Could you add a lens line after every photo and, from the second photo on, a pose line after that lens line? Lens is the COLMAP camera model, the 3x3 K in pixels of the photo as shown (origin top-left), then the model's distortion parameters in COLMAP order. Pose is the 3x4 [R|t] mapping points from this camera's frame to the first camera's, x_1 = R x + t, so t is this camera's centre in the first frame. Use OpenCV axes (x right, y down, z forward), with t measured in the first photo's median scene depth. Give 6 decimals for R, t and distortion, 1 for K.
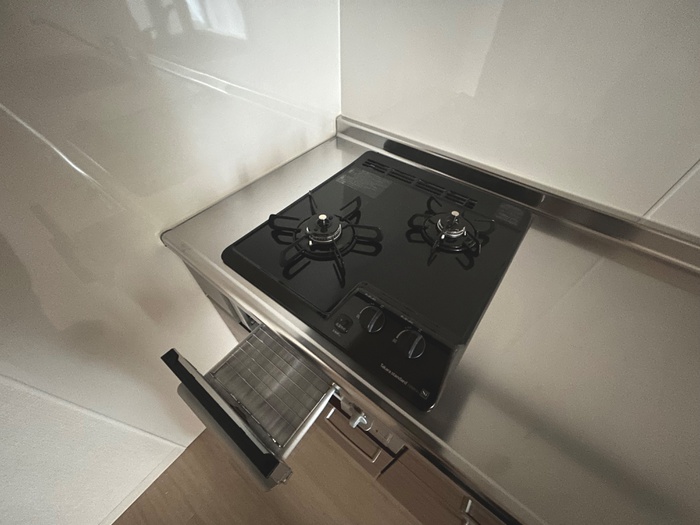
lens RADIAL K [[285.2, 0, 352.2], [0, 285.2, 260.6], [0, 0, 1]] dist [0.001408, -0.000175]
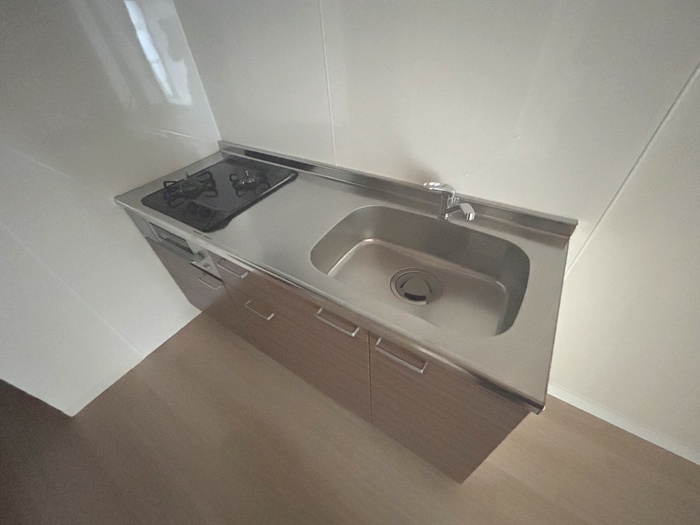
lens RADIAL K [[285.2, 0, 349.3], [0, 285.2, 263.1], [0, 0, 1]] dist [0.001408, -0.000175]
pose [[0.994401, -0.105542, 0.005200, 0.670917], [0.105454, 0.988024, -0.112642, 0.545938], [0.006751, 0.112559, 0.993622, -0.696679]]
